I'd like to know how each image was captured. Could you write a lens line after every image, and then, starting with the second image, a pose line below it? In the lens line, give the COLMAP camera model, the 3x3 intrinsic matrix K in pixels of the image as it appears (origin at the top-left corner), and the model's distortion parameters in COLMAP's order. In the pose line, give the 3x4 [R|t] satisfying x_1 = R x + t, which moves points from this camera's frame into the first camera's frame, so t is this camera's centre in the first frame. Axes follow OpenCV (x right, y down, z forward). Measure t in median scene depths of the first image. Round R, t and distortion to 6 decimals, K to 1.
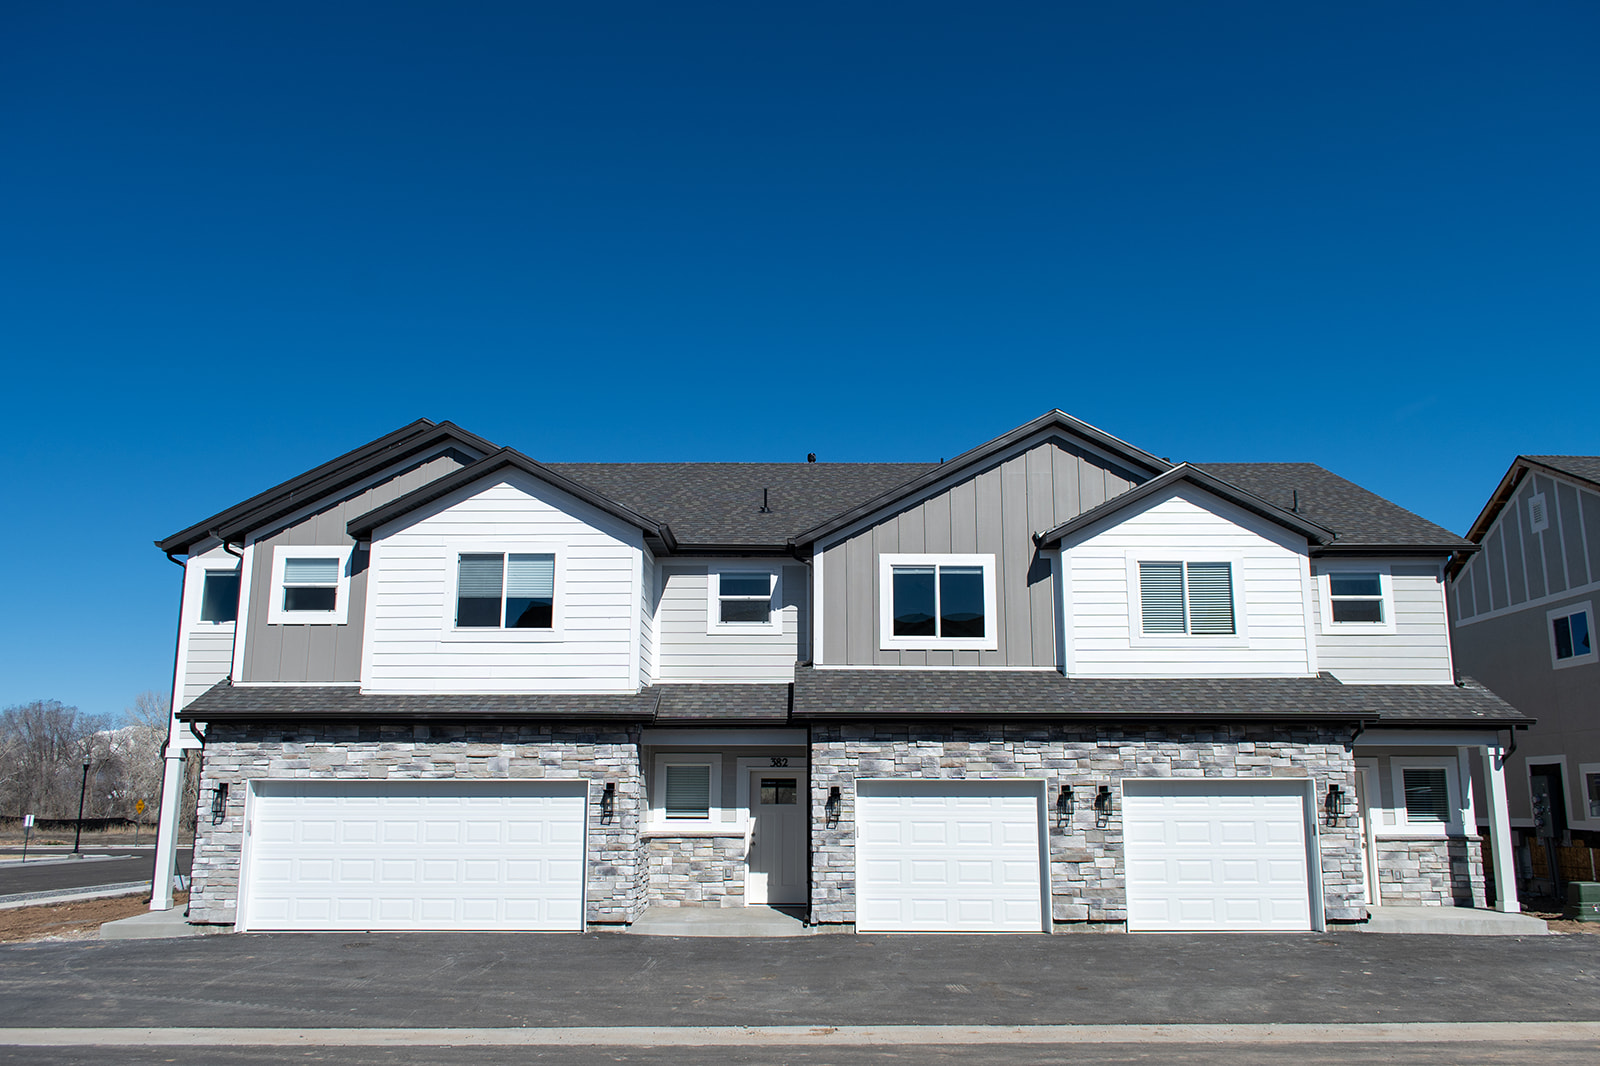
lens RADIAL K [[1226.3, 0, 761.9], [0, 1226.3, 532.3], [0, 0, 1]] dist [-0.013297, 0.014876]
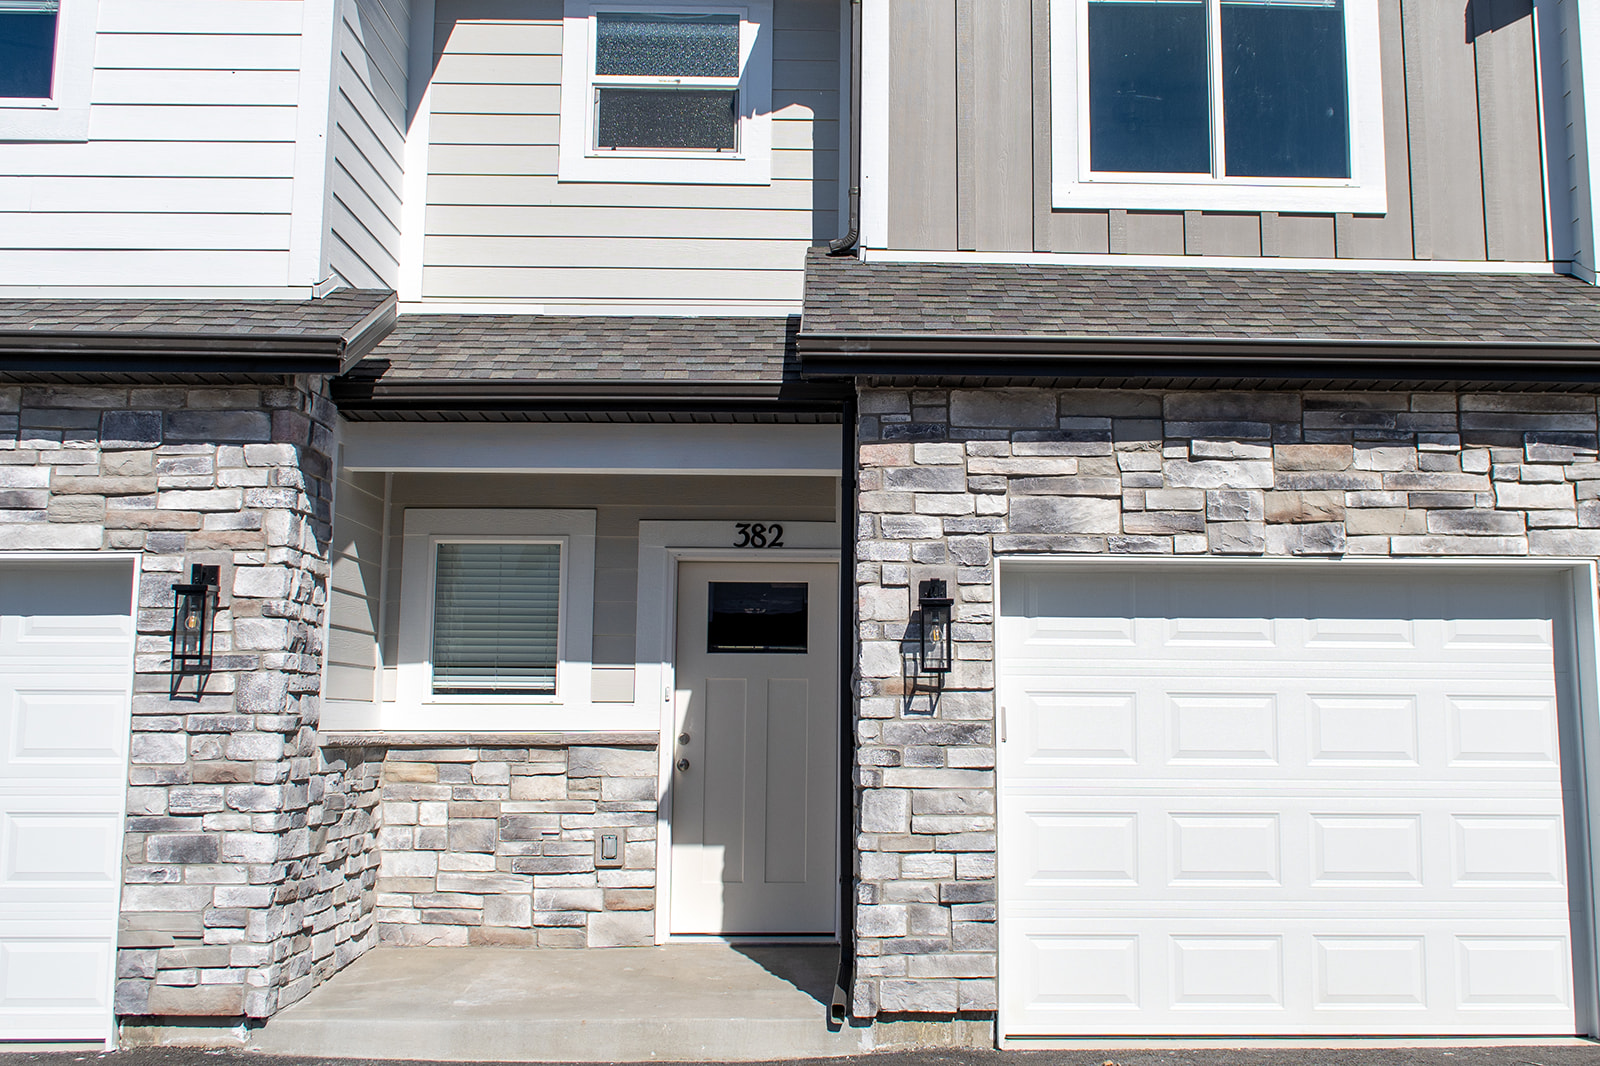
lens RADIAL K [[1226.3, 0, 804.1], [0, 1226.3, 533.4], [0, 0, 1]] dist [-0.013297, 0.014876]
pose [[0.999599, 0.005208, 0.027826, 0.018019], [-0.006633, 0.998657, 0.051374, 0.178269], [-0.027521, -0.051538, 0.998292, 0.684685]]
